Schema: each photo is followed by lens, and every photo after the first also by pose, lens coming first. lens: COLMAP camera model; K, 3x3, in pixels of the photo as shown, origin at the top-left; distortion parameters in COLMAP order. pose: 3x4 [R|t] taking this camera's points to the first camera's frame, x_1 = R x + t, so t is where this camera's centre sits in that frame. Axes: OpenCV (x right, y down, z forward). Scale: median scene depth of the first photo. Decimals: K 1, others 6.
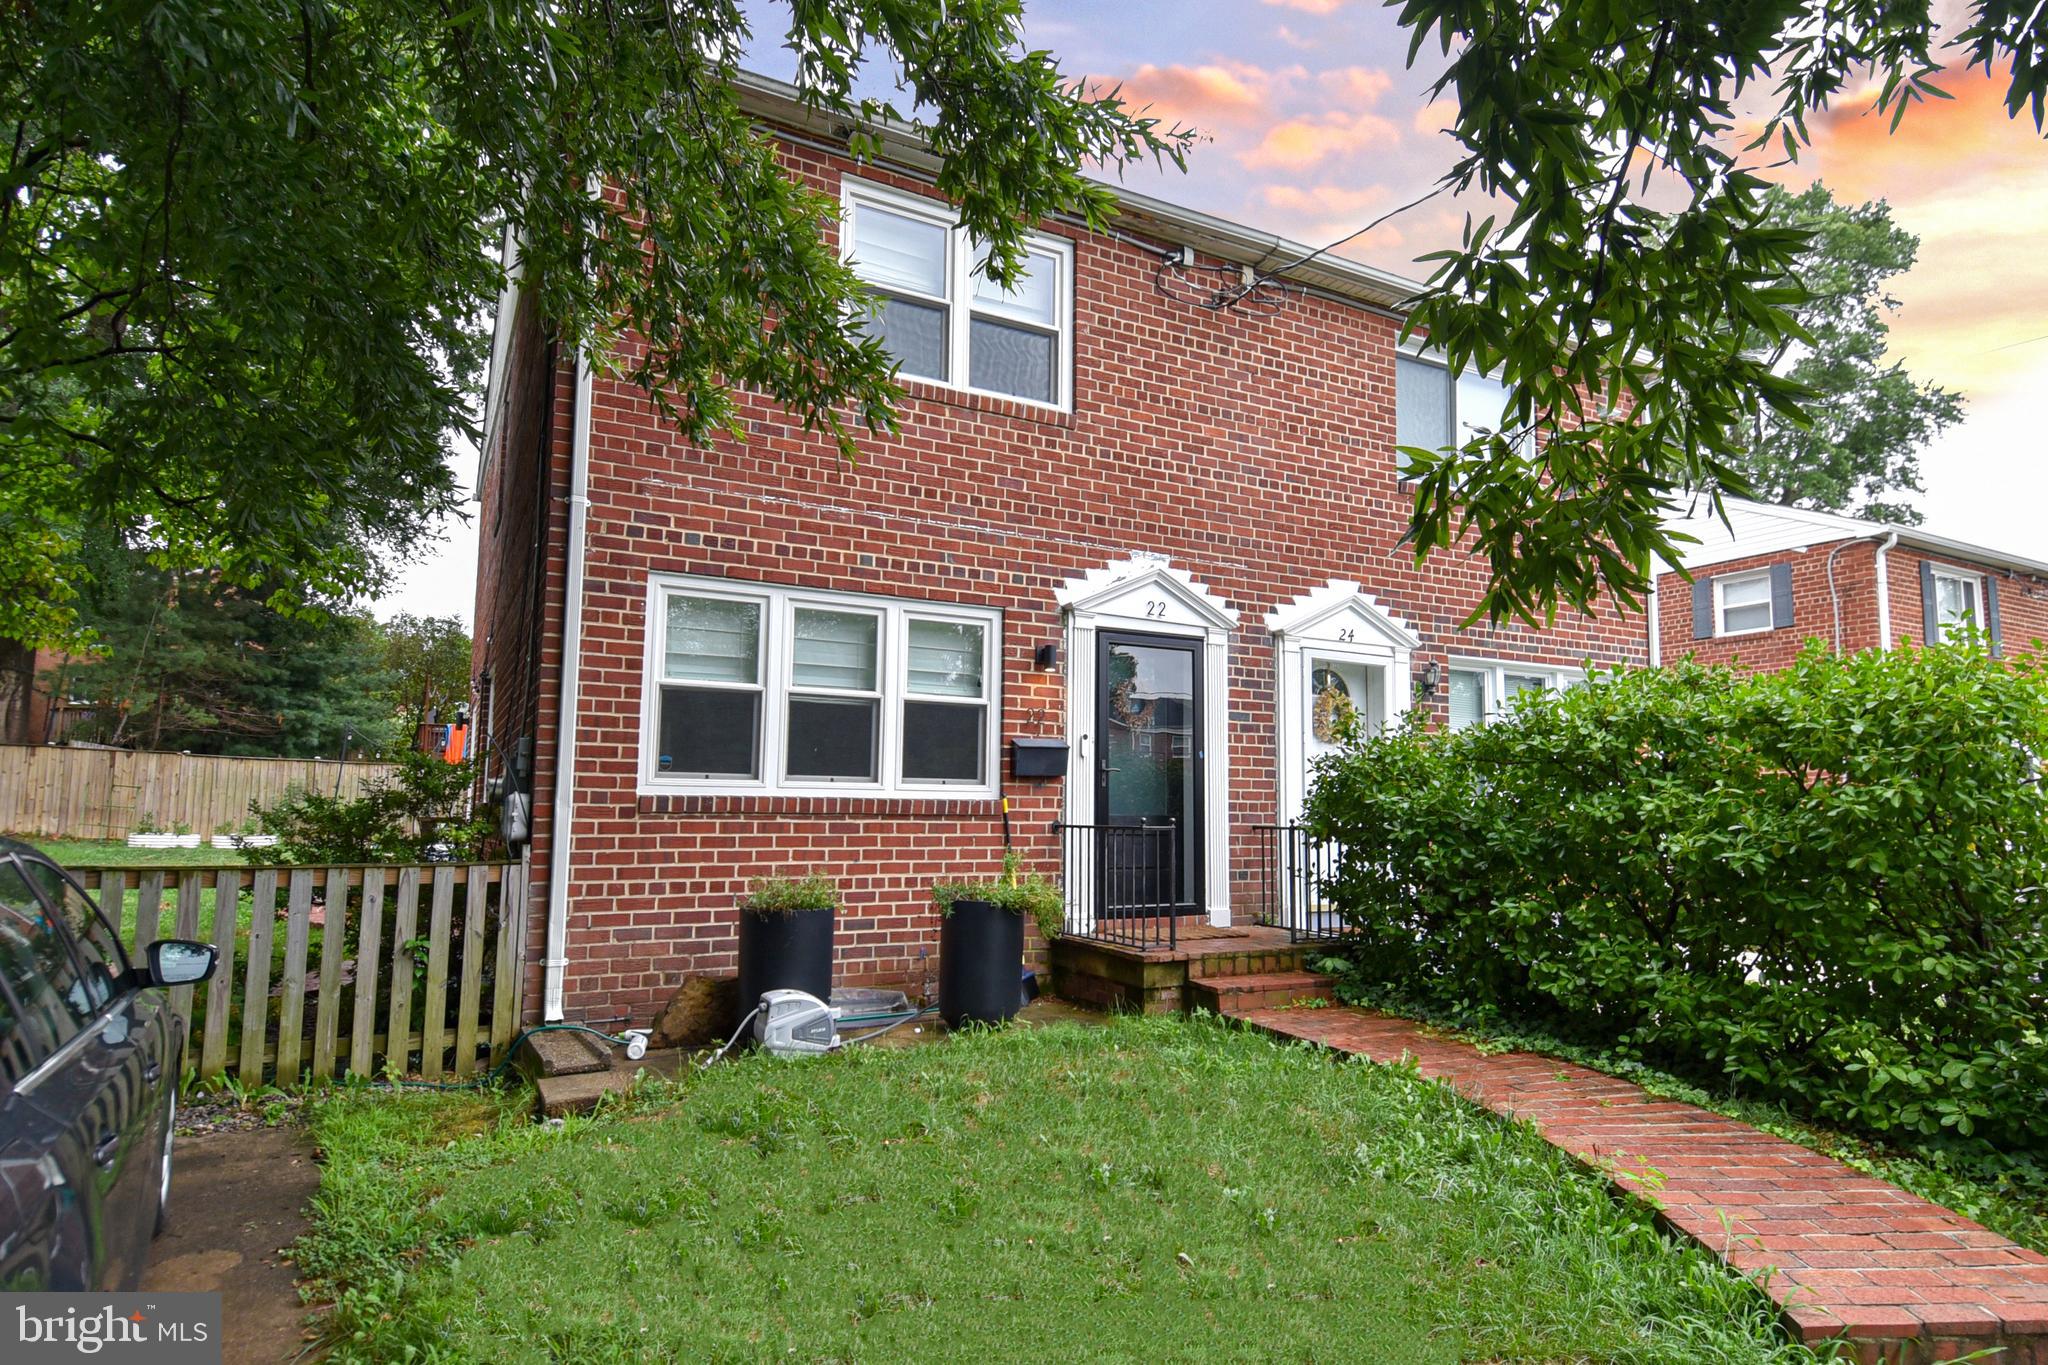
lens RADIAL K [[1072.0, 0, 1062.7], [0, 1072.0, 680.4], [0, 0, 1]] dist [0.036983, -0.038477]
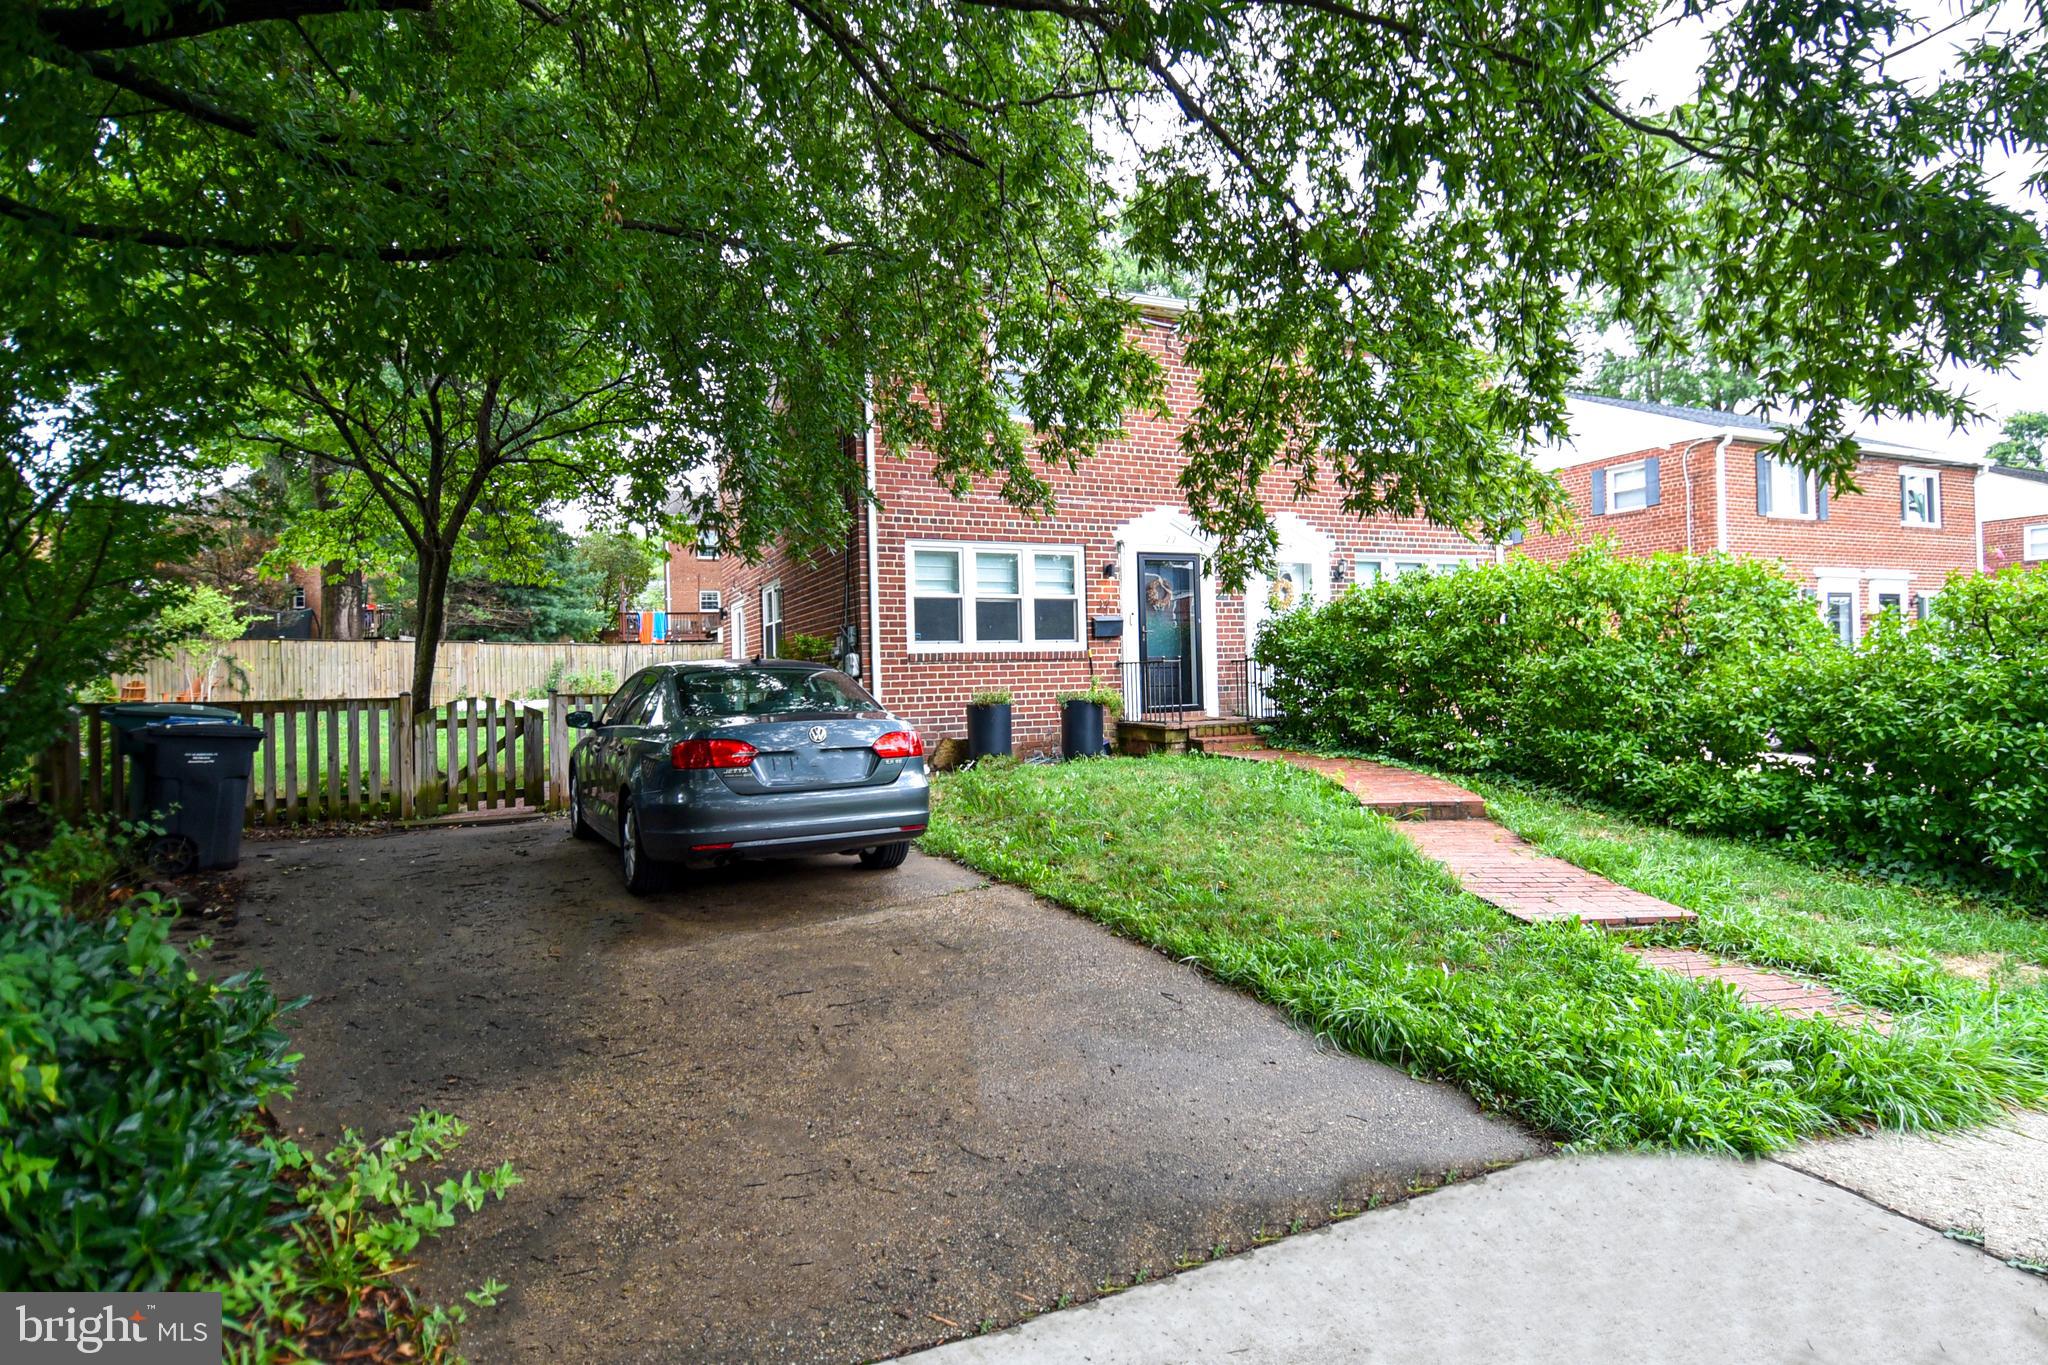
lens RADIAL K [[1072.0, 0, 1062.7], [0, 1072.0, 680.4], [0, 0, 1]] dist [0.036983, -0.038477]
pose [[0.997708, -0.034109, -0.058440, 0.005985], [0.041392, 0.990868, 0.128324, -0.080148], [0.053529, -0.130449, 0.990009, -0.889253]]
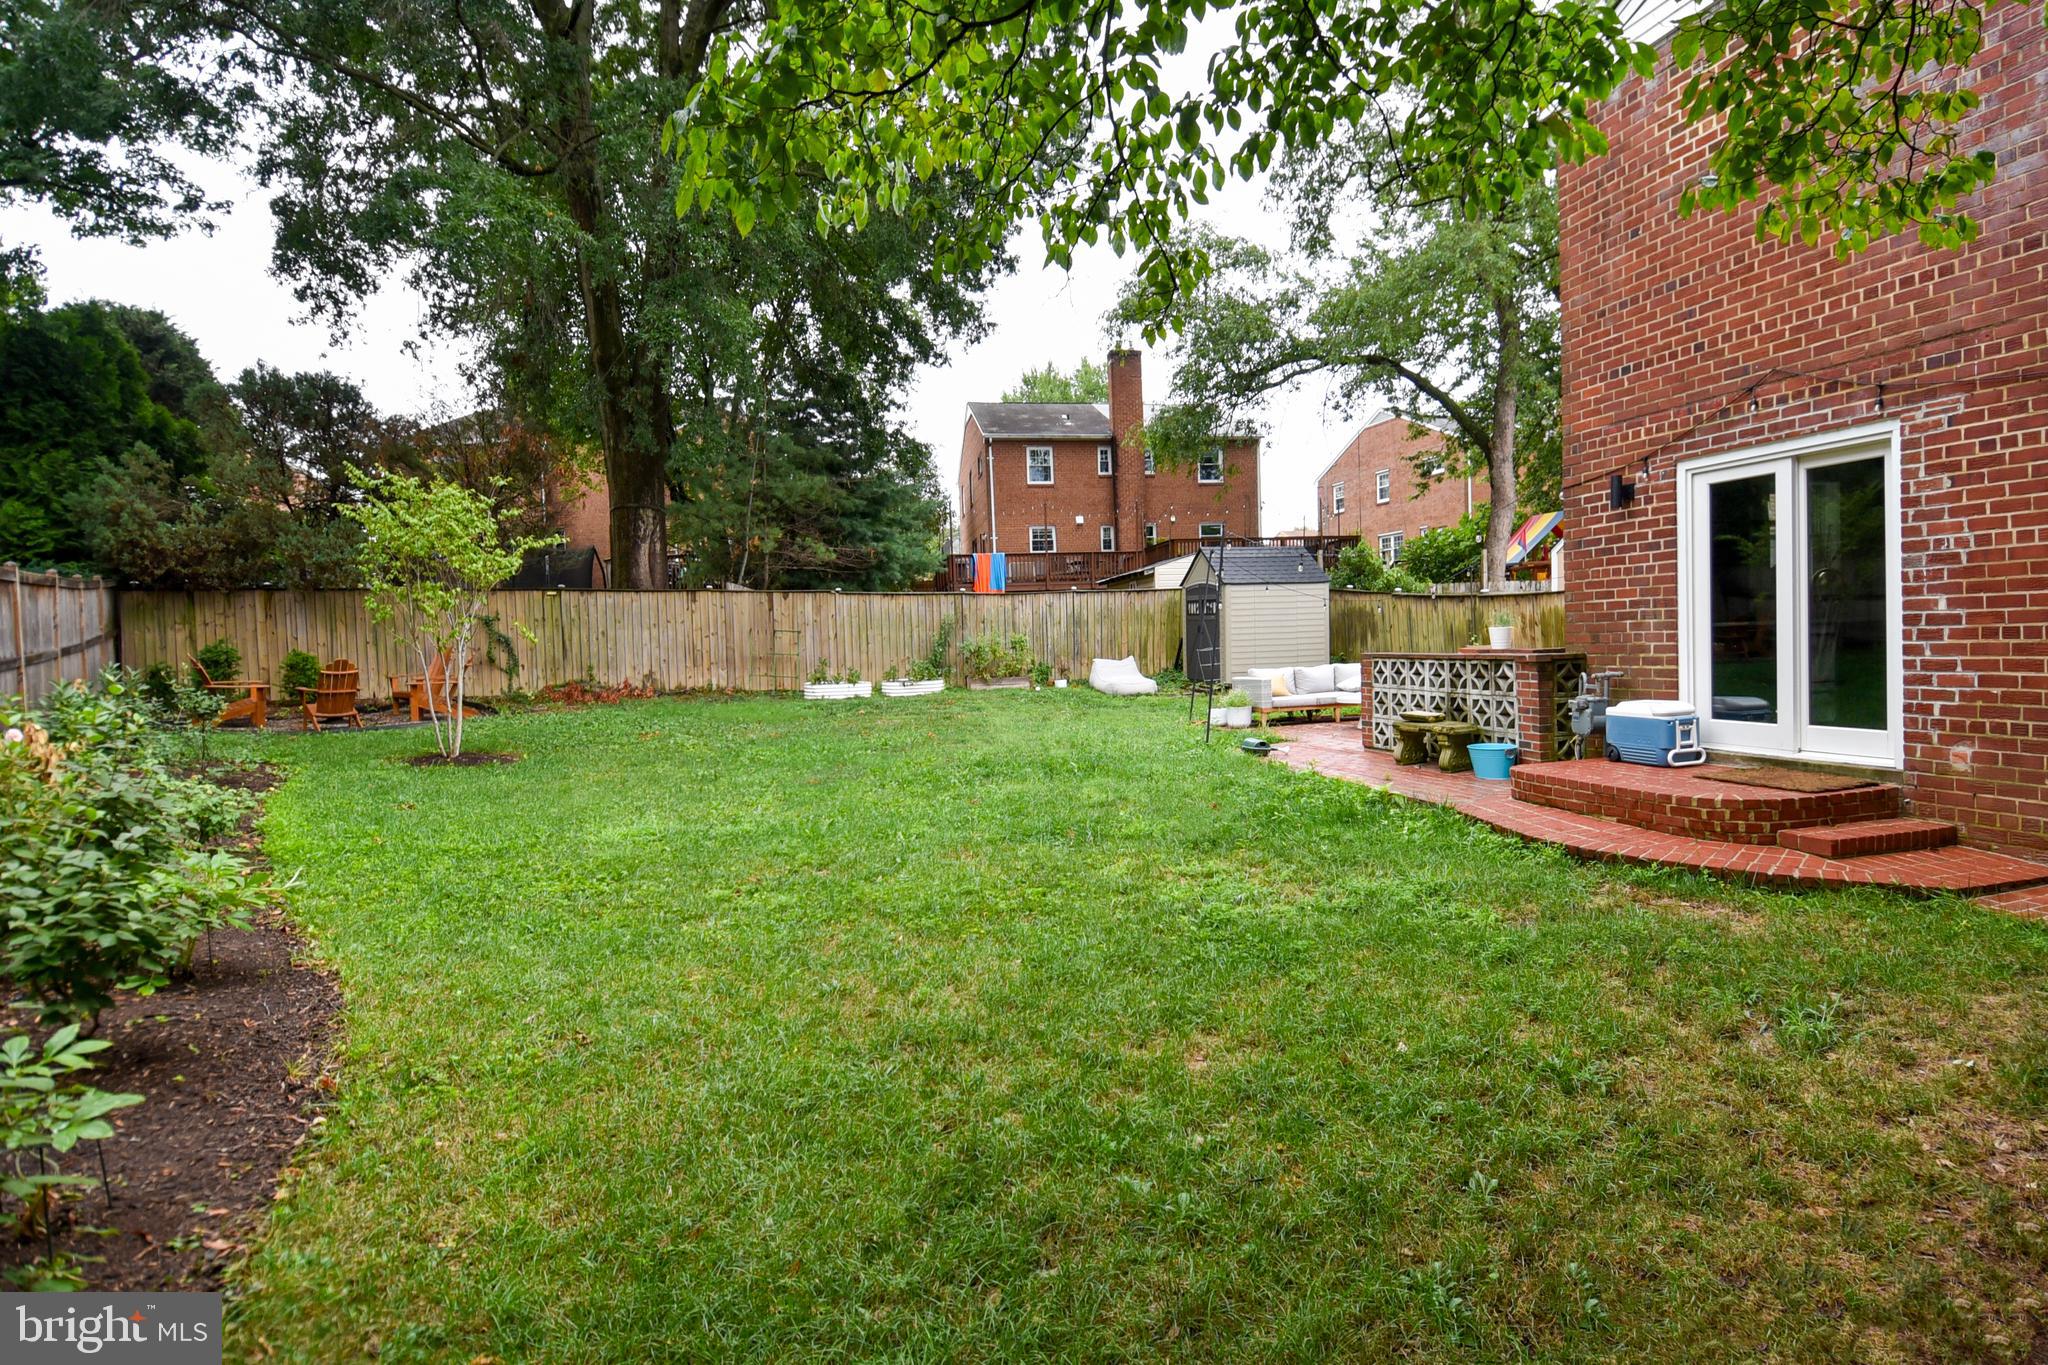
lens RADIAL K [[1072.0, 0, 1062.7], [0, 1072.0, 680.4], [0, 0, 1]] dist [0.036983, -0.038477]
pose [[0.974722, -0.029316, -0.221491, -1.230631], [0.066315, 0.984641, 0.161508, 0.027267], [0.213355, -0.172114, 0.961695, 0.514181]]
